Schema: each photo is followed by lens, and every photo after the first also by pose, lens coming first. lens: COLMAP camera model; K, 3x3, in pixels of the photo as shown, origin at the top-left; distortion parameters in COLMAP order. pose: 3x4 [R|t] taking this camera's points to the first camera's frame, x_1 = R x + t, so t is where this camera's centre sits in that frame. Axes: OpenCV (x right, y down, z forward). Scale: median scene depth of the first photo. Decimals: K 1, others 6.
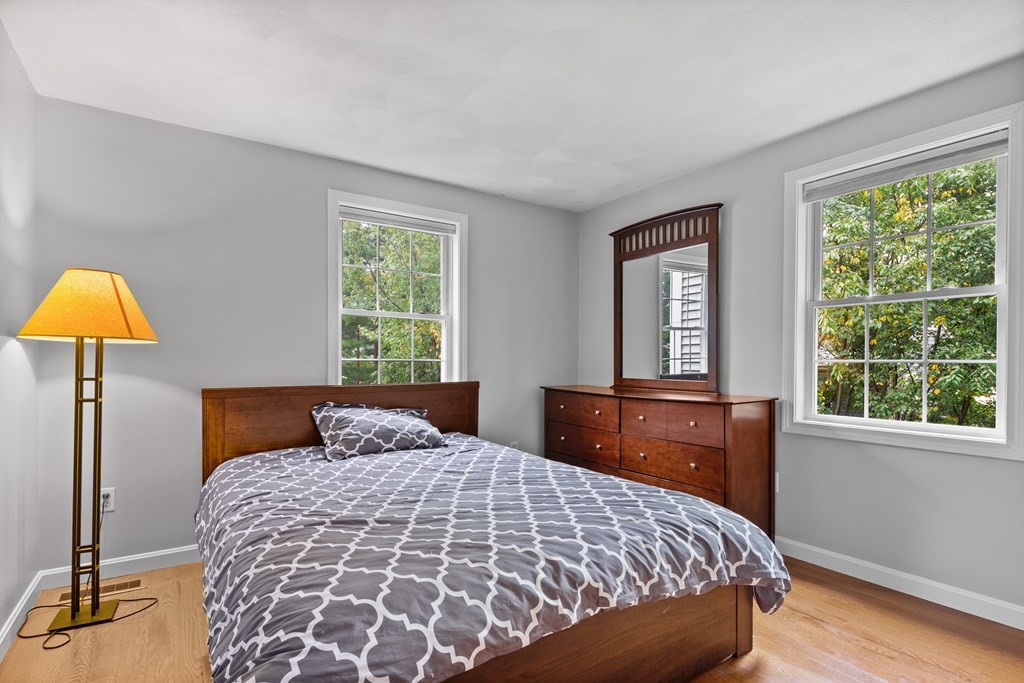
lens RADIAL K [[499.6, 0, 509.5], [0, 499.6, 346.8], [0, 0, 1]] dist [0.006225, -0.005893]
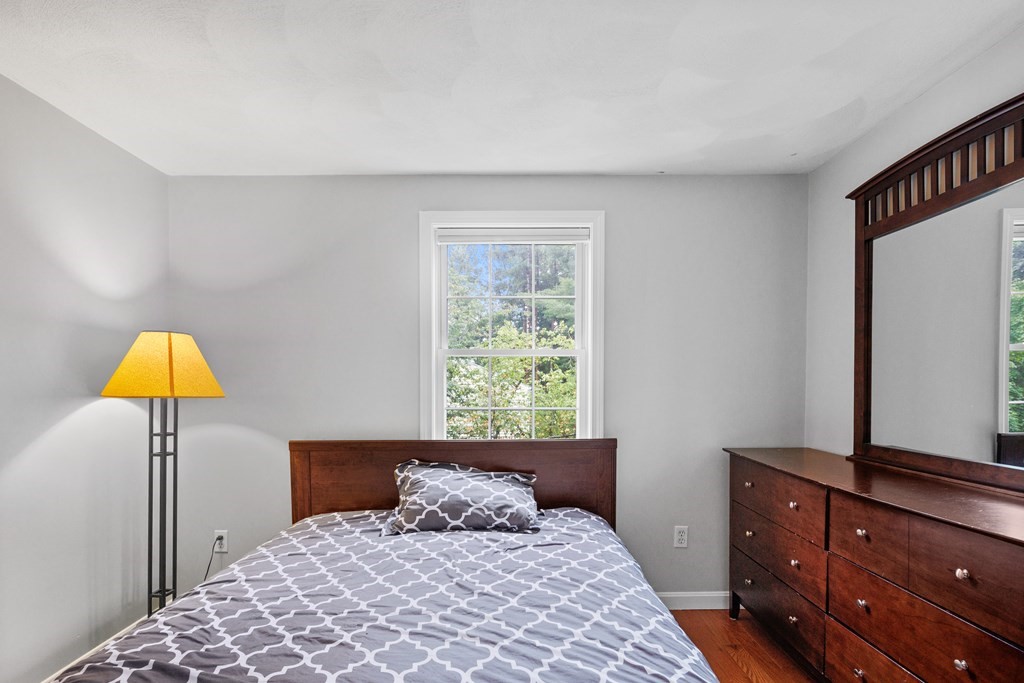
lens RADIAL K [[499.6, 0, 520.5], [0, 499.6, 388.1], [0, 0, 1]] dist [0.006225, -0.005893]
pose [[0.832482, -0.001535, -0.554050, 0.278485], [0.021090, 0.999359, 0.028920, -0.035344], [0.553651, -0.035761, 0.831981, 0.398539]]
